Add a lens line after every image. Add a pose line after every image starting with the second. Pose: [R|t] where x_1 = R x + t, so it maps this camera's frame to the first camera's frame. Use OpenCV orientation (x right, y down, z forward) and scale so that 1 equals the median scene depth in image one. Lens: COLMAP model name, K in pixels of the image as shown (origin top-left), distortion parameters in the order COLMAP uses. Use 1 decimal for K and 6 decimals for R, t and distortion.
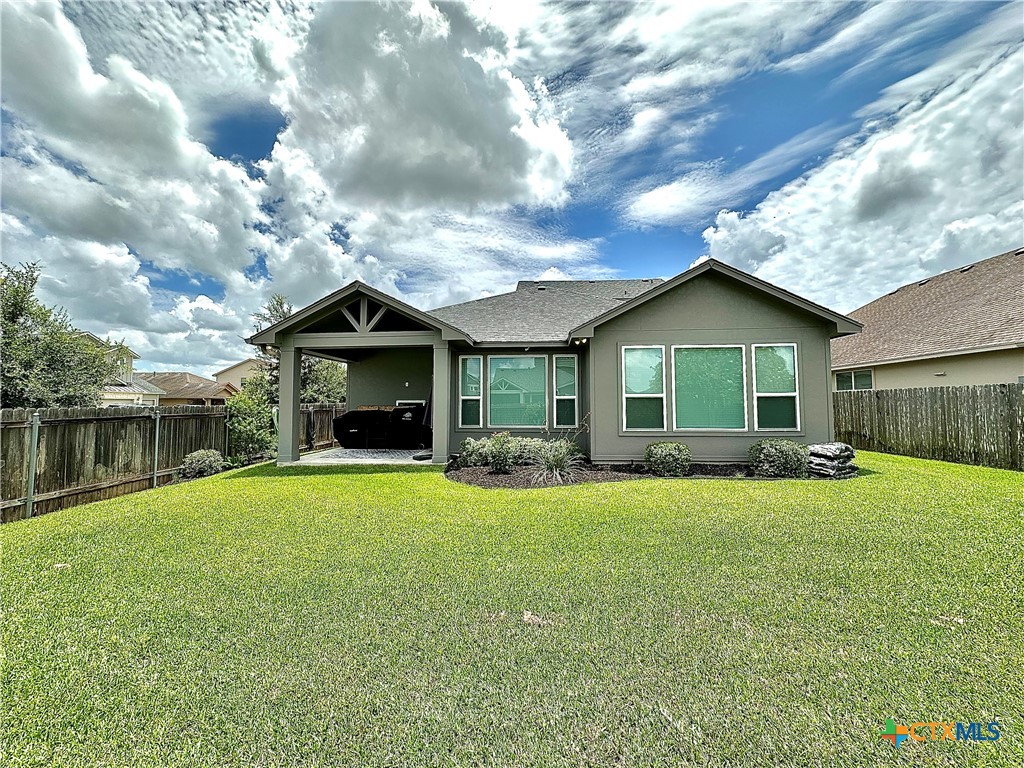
lens RADIAL K [[396.7, 0, 512.0], [0, 396.7, 384.0], [0, 0, 1]] dist [-0.008655, -0.000123]
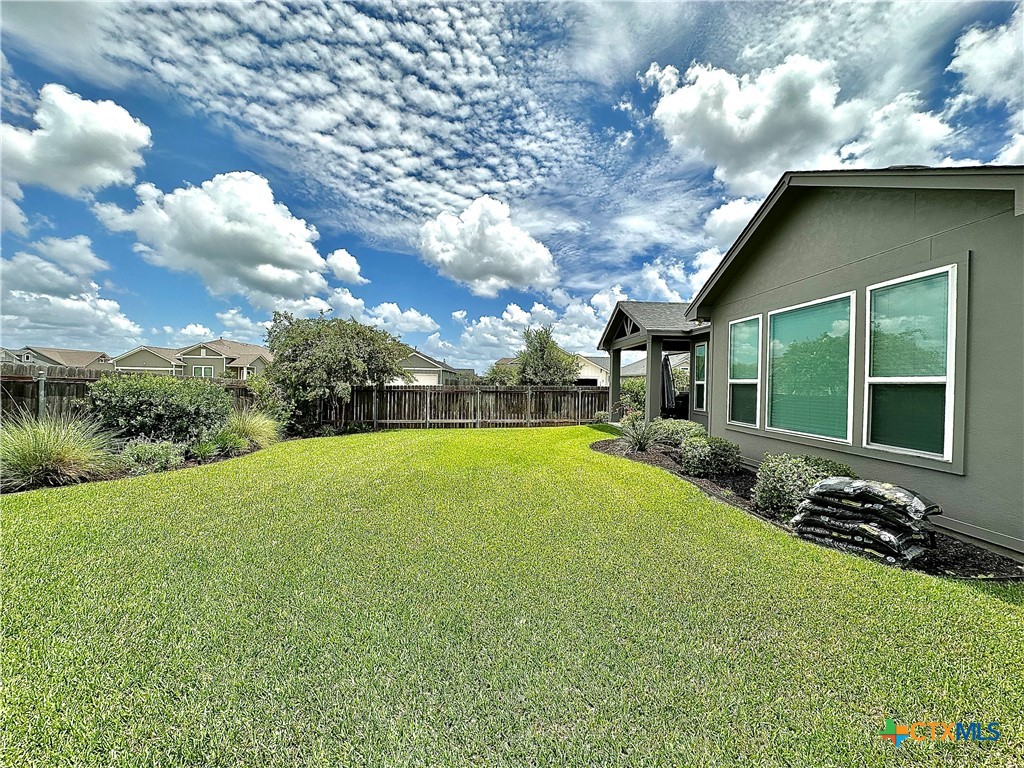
lens RADIAL K [[409.6, 0, 512.0], [0, 409.6, 384.0], [0, 0, 1]] dist [0.002061, 0.000136]
pose [[0.117340, 0.009863, -0.993043, 0.875255], [0.028197, 0.999514, 0.013259, 0.008541], [0.992691, -0.029556, 0.117005, 0.352670]]
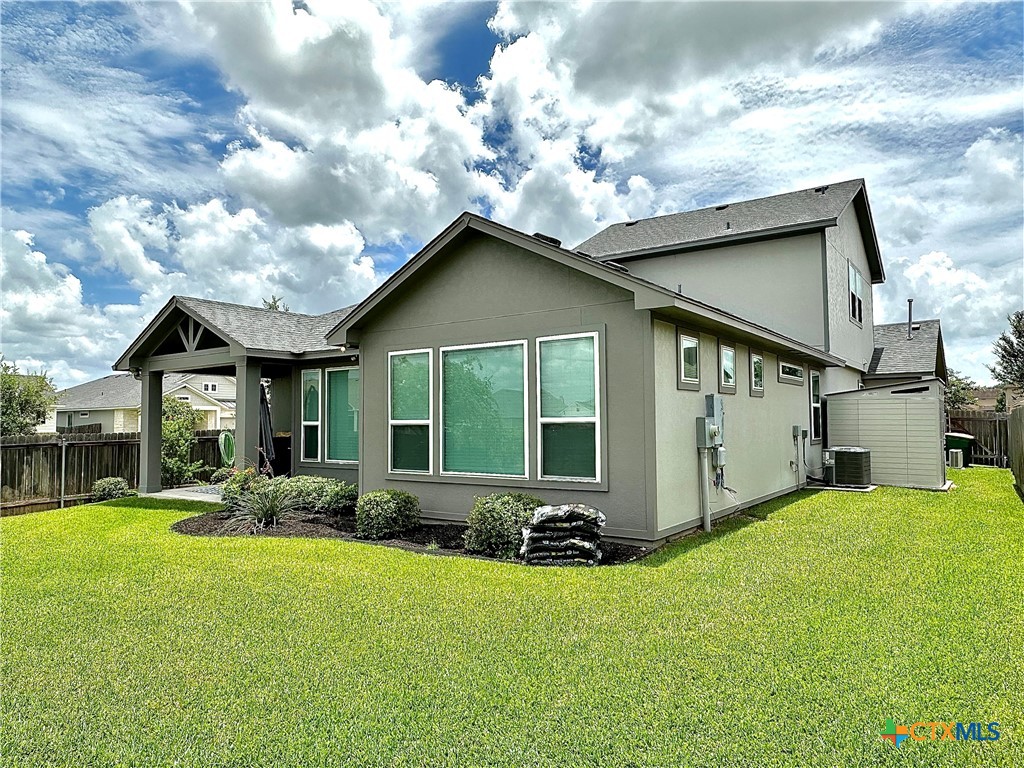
lens RADIAL K [[682.6, 0, 512.0], [0, 682.6, 384.0], [0, 0, 1]] dist [0.001096, 0.001697]
pose [[0.852427, -0.033167, -0.521793, 0.888785], [0.031610, 0.999430, -0.011889, -0.014508], [0.521890, -0.006359, 0.852989, 0.056775]]
